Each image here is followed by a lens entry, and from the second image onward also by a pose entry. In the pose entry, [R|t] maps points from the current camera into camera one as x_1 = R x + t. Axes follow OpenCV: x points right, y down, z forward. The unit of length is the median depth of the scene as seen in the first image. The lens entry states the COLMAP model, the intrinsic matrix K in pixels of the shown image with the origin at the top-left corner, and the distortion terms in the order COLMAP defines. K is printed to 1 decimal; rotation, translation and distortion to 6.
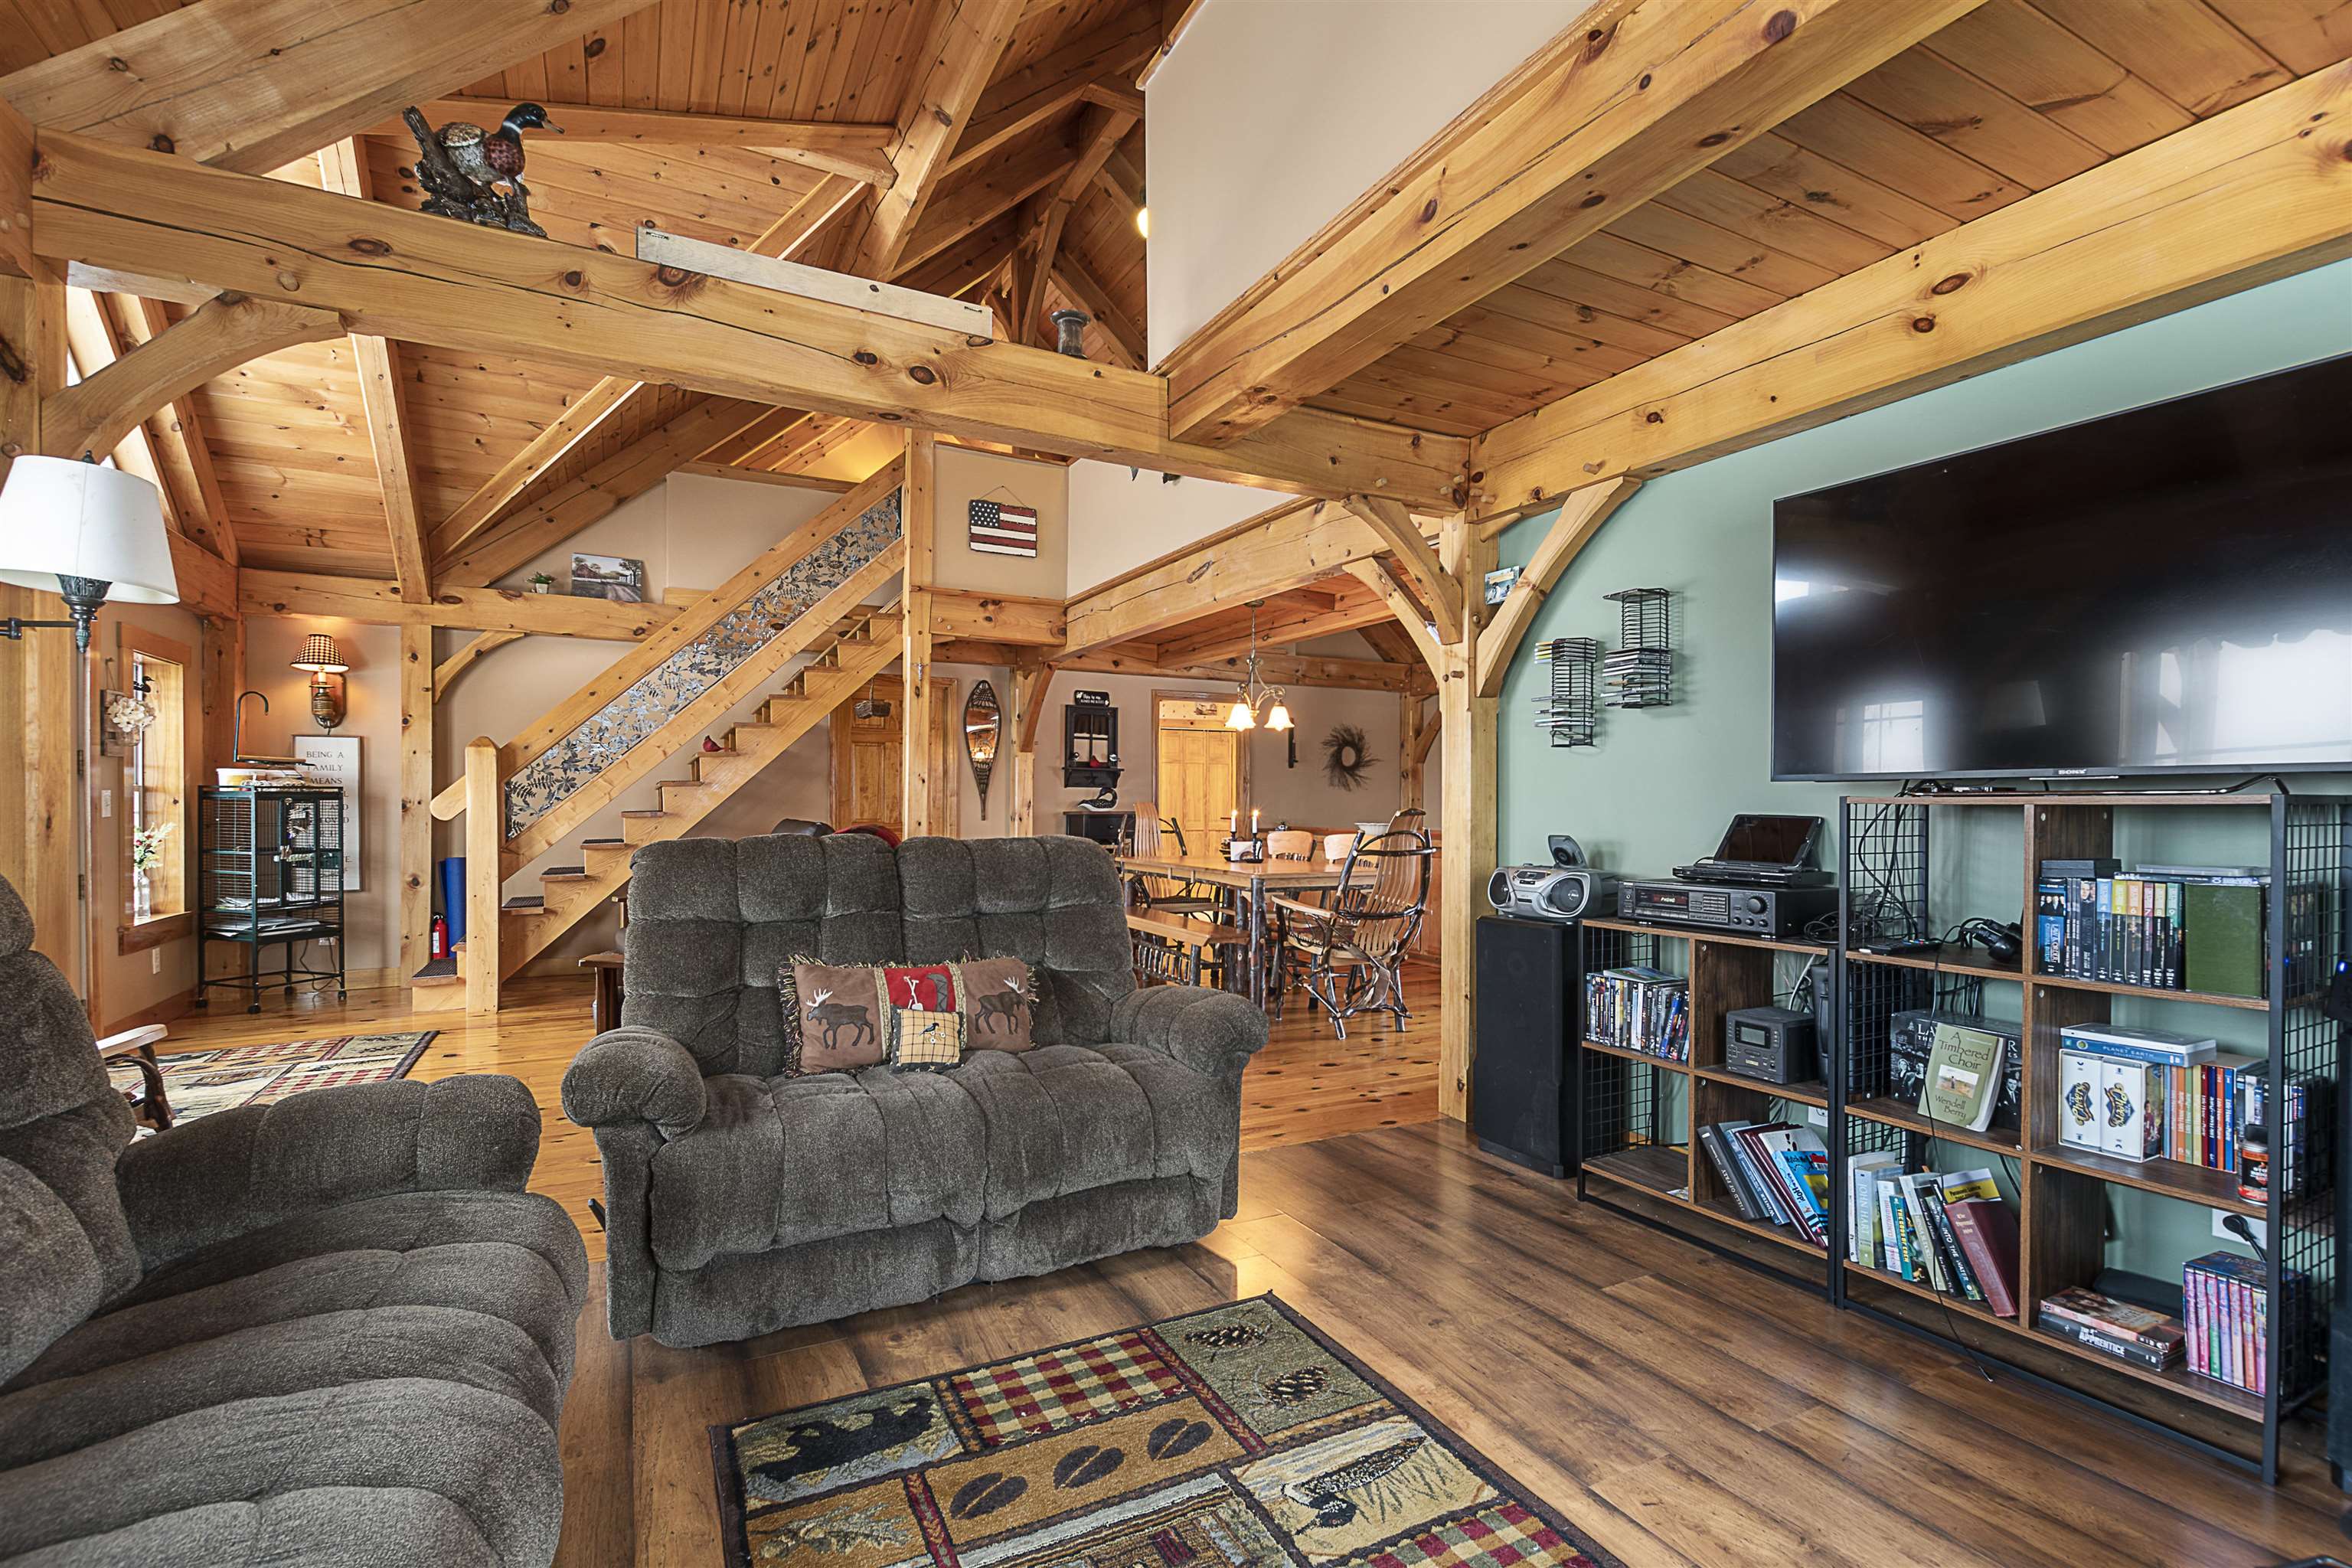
lens RADIAL K [[1034.4, 0, 1153.0], [0, 1034.4, 805.8], [0, 0, 1]] dist [0.006070, -0.003752]
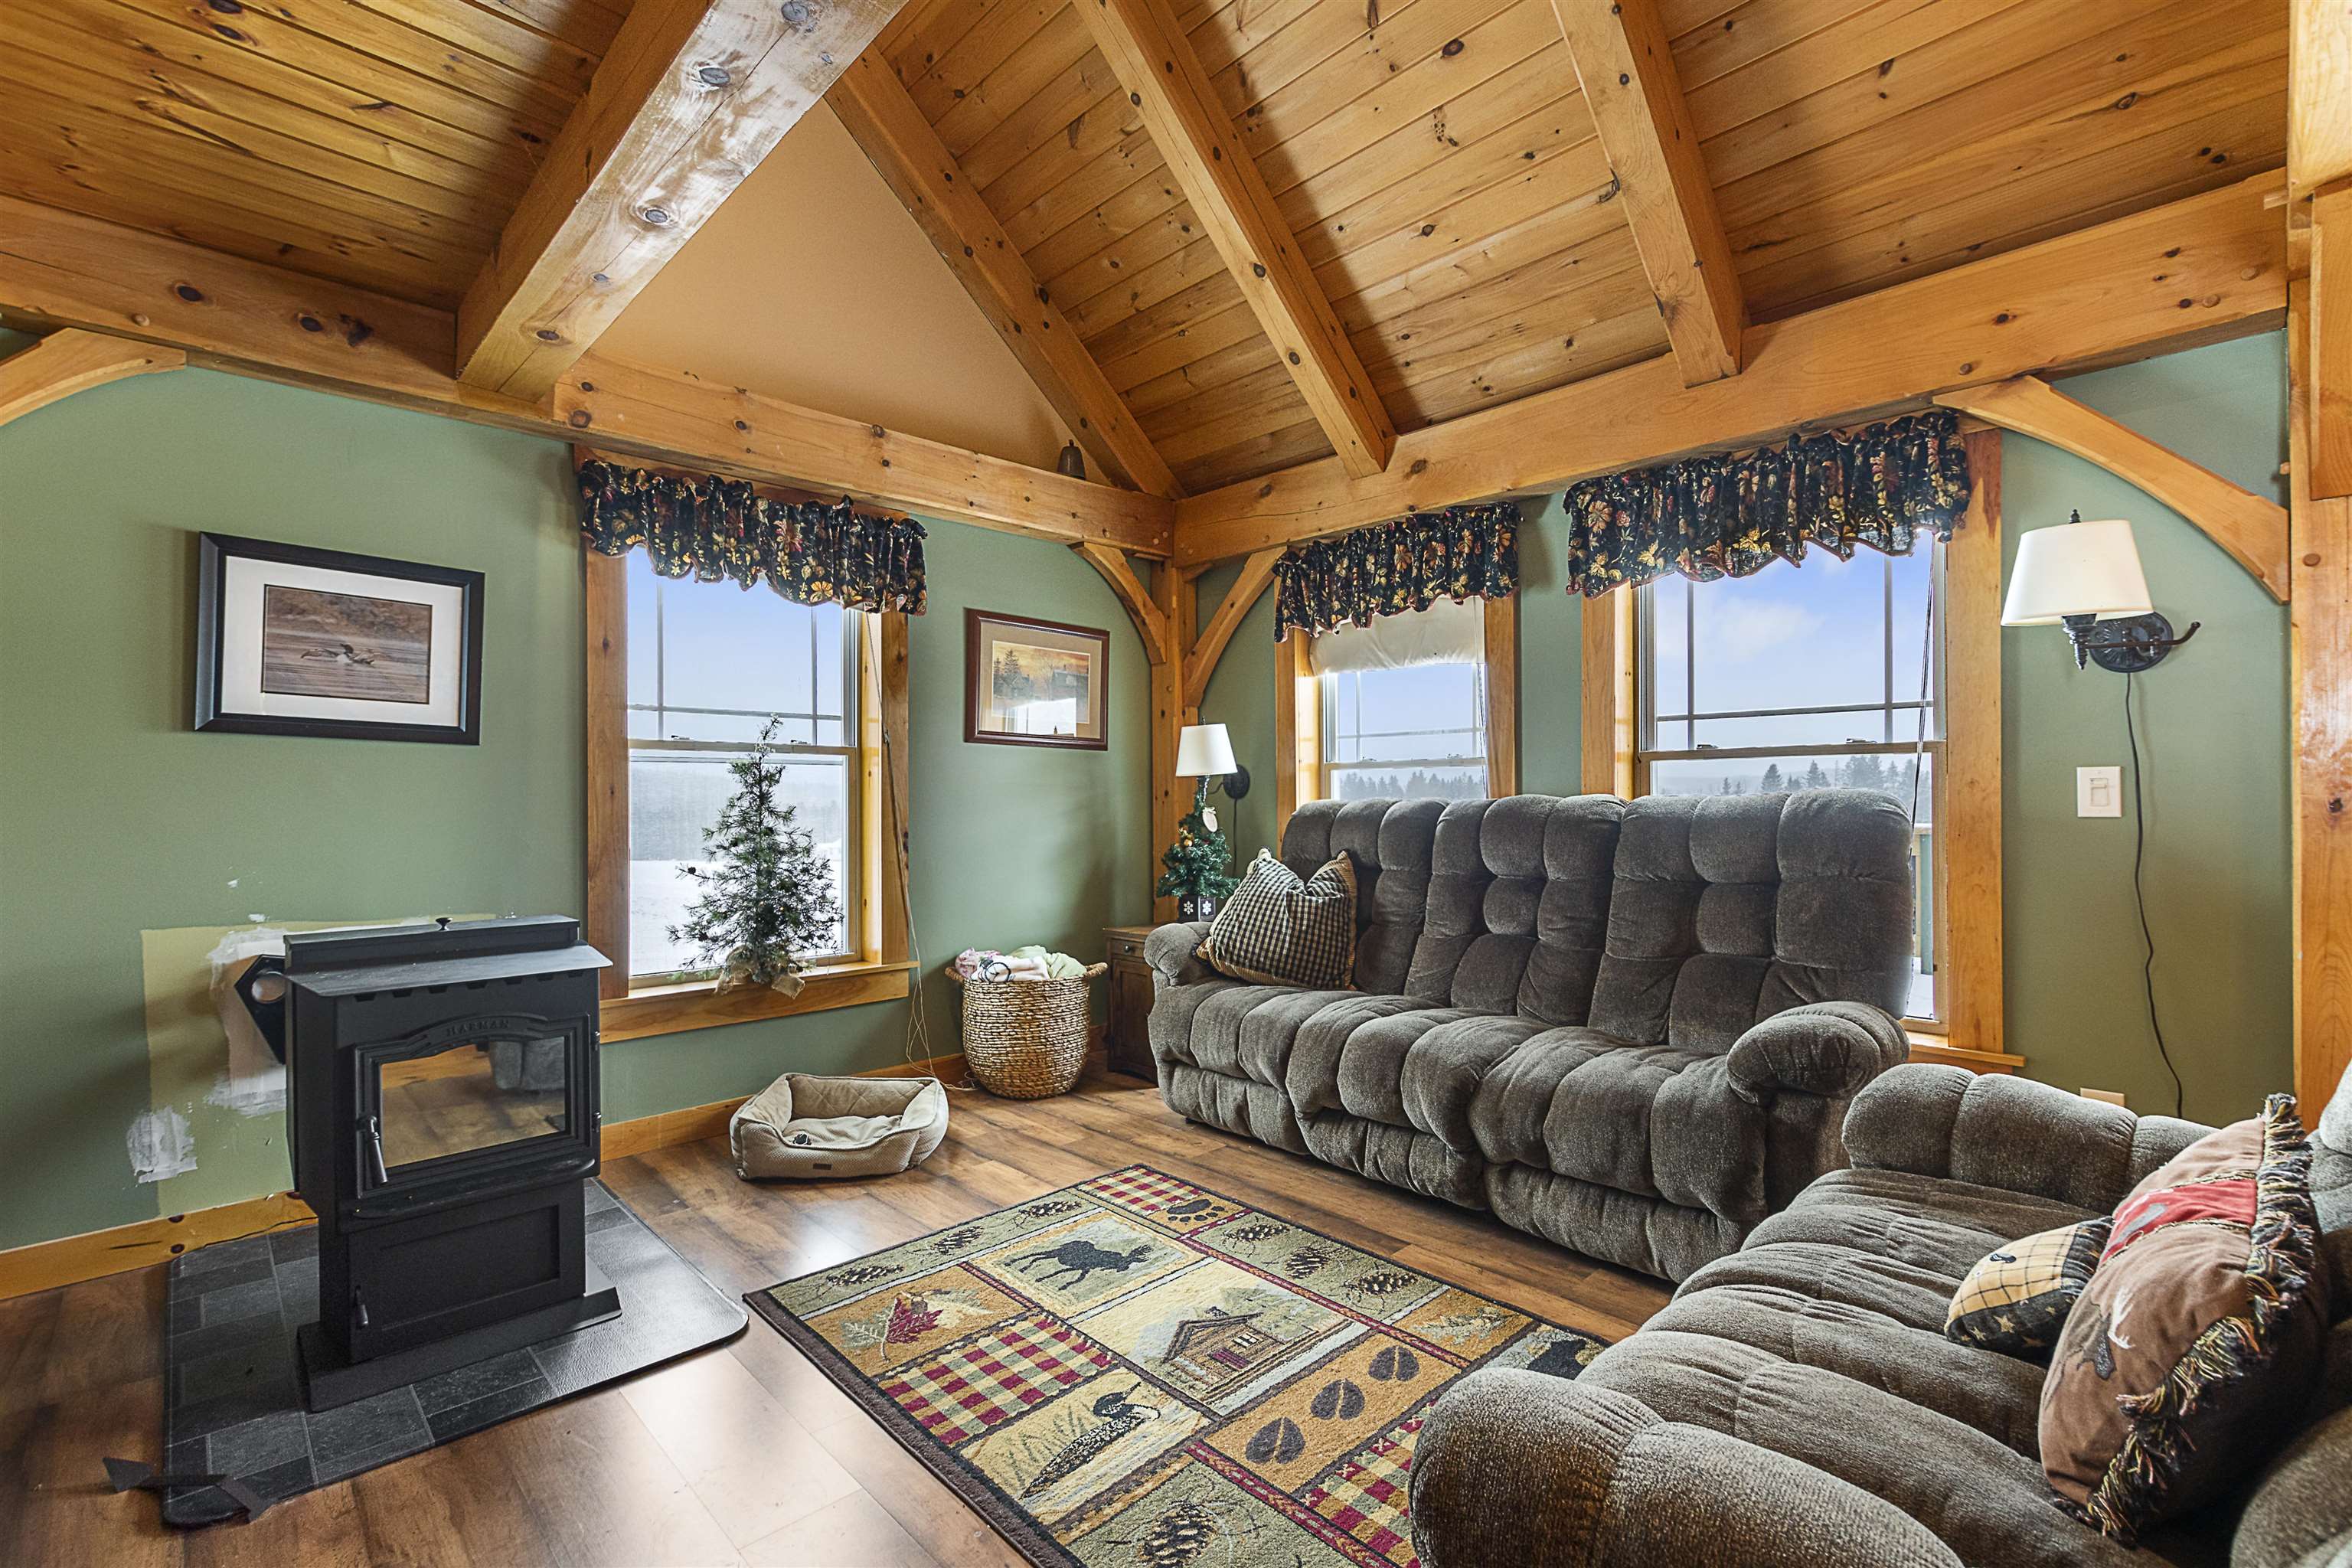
lens RADIAL K [[1034.4, 0, 1165.4], [0, 1034.4, 801.6], [0, 0, 1]] dist [0.006070, -0.003752]
pose [[-0.957150, 0.002760, -0.289578, 0.105552], [0.002068, 0.999994, 0.002696, 0.002410], [0.289584, 0.001981, -0.957151, 0.497708]]
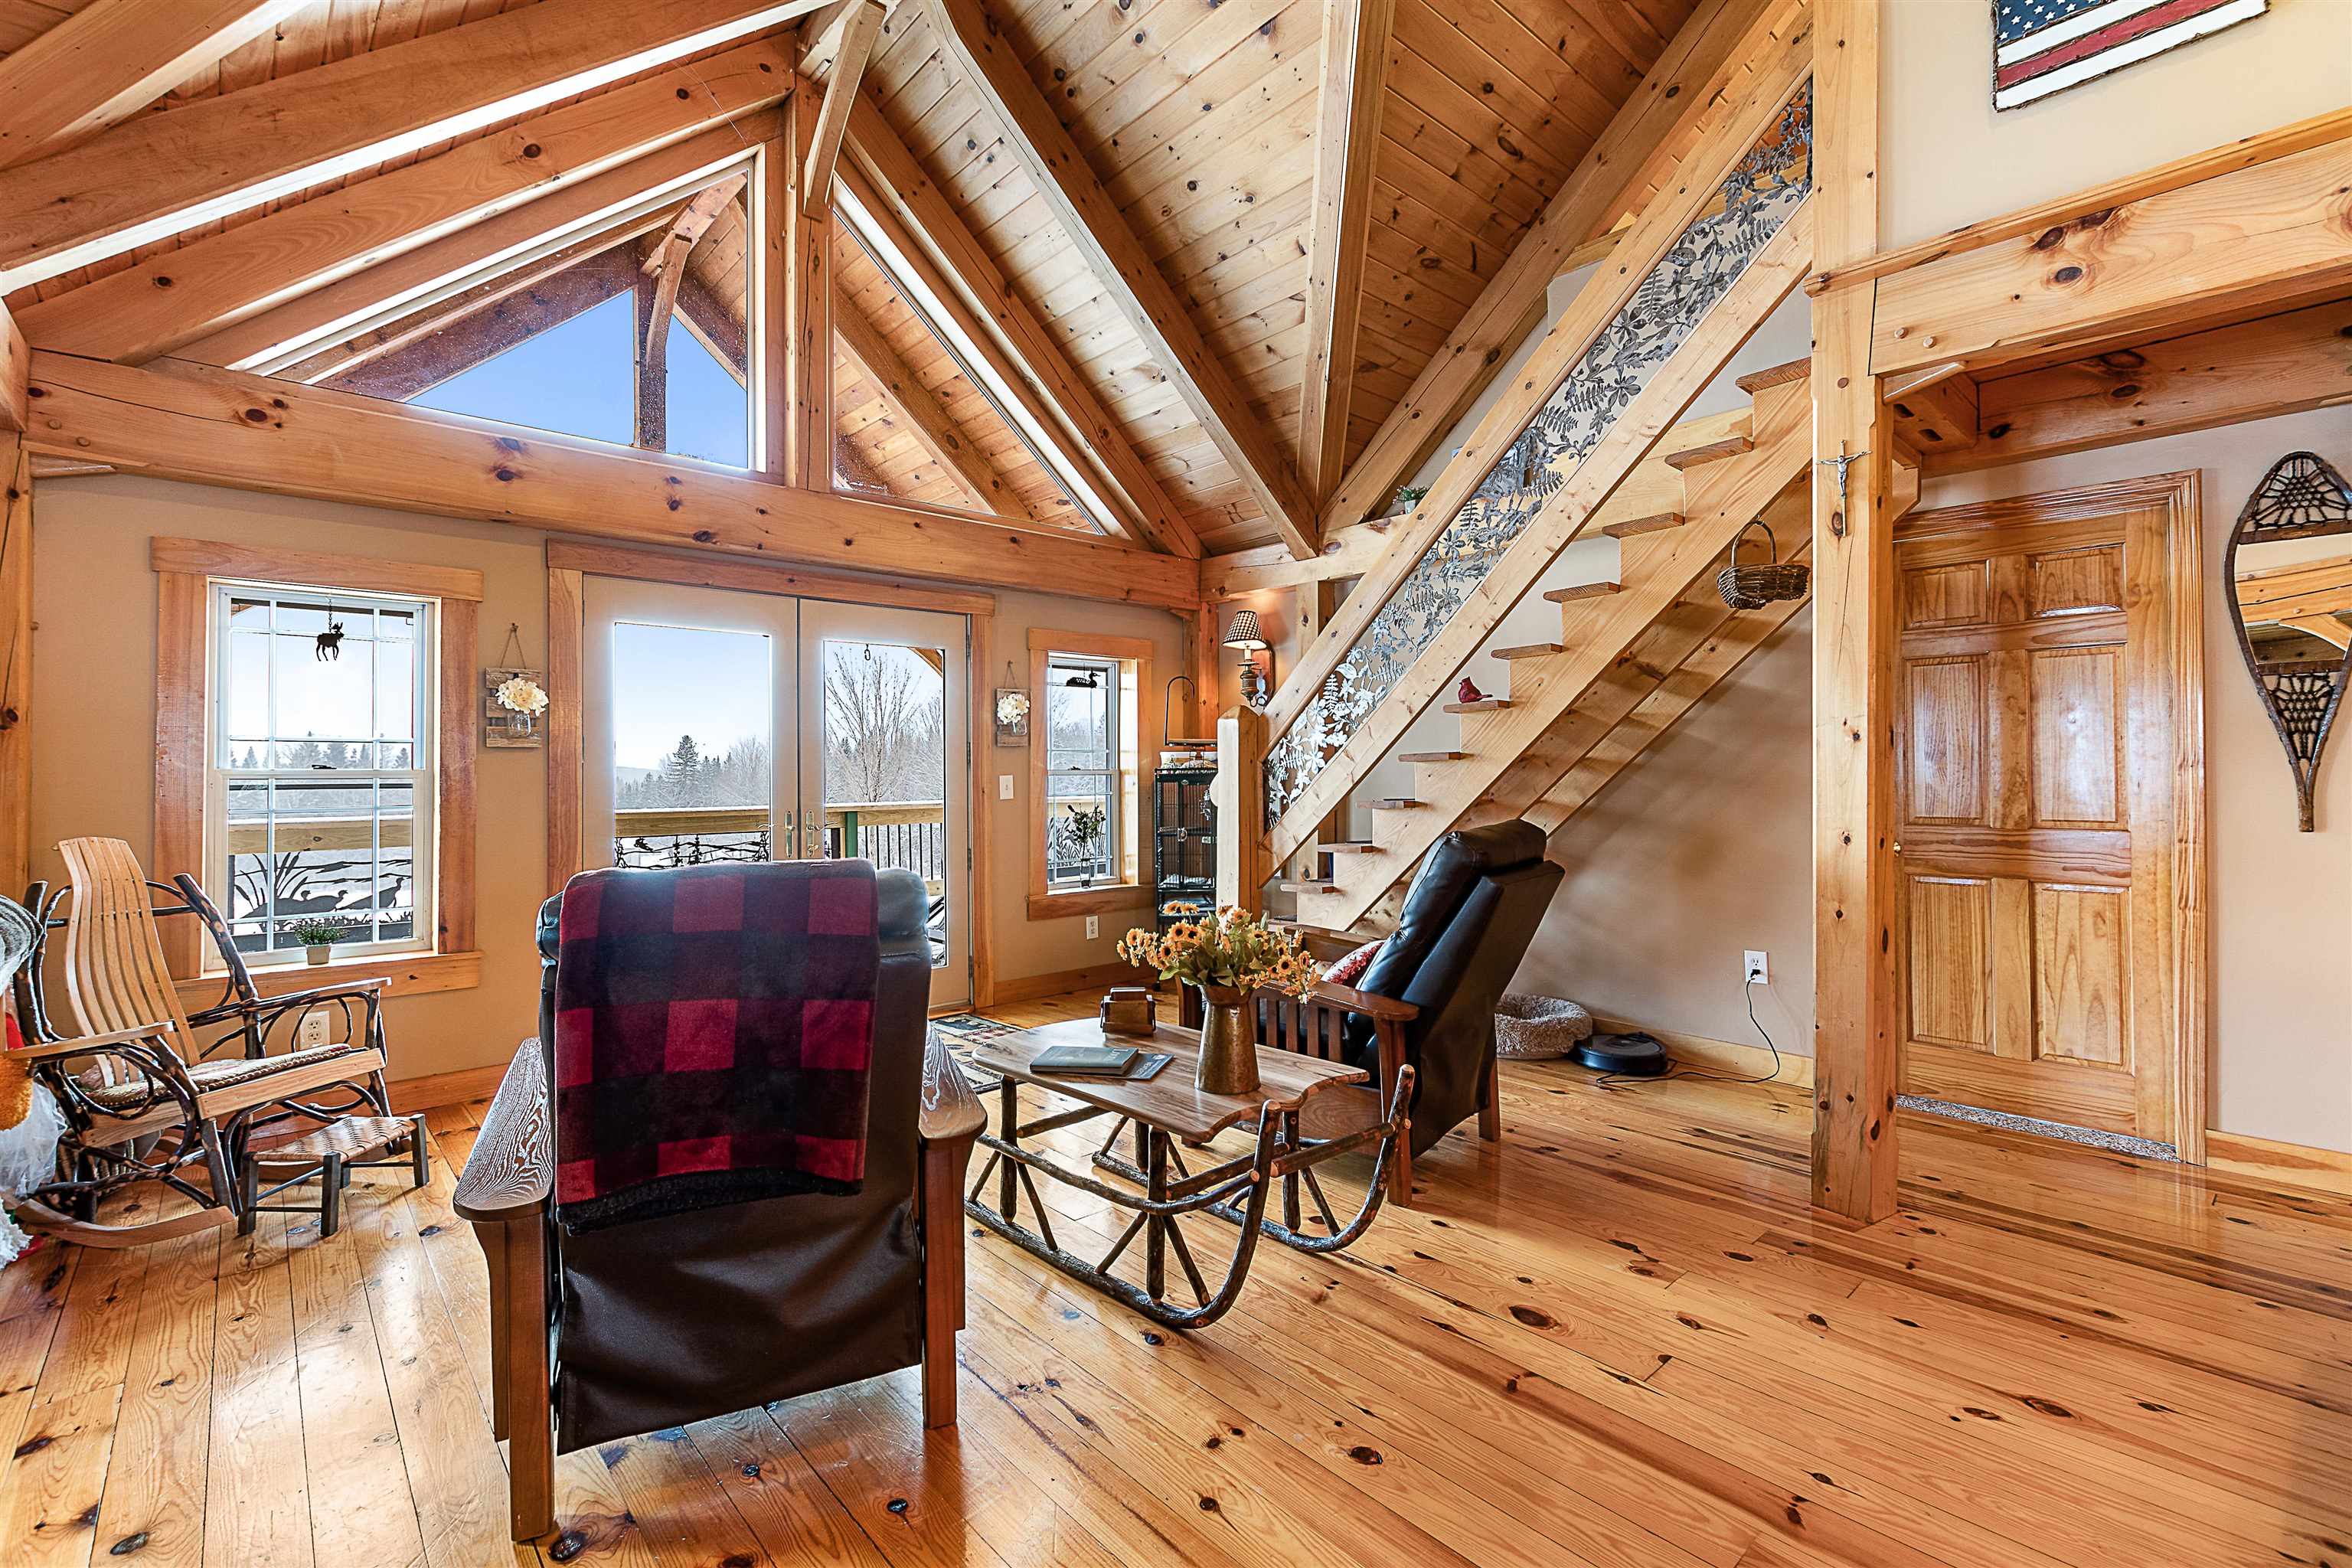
lens RADIAL K [[1034.4, 0, 1172.5], [0, 1034.4, 759.8], [0, 0, 1]] dist [0.006070, -0.003752]
pose [[0.261793, -0.016849, -0.964977, 0.102303], [0.005412, 0.999858, -0.015990, -0.009275], [0.965109, -0.001037, 0.261846, 0.609134]]
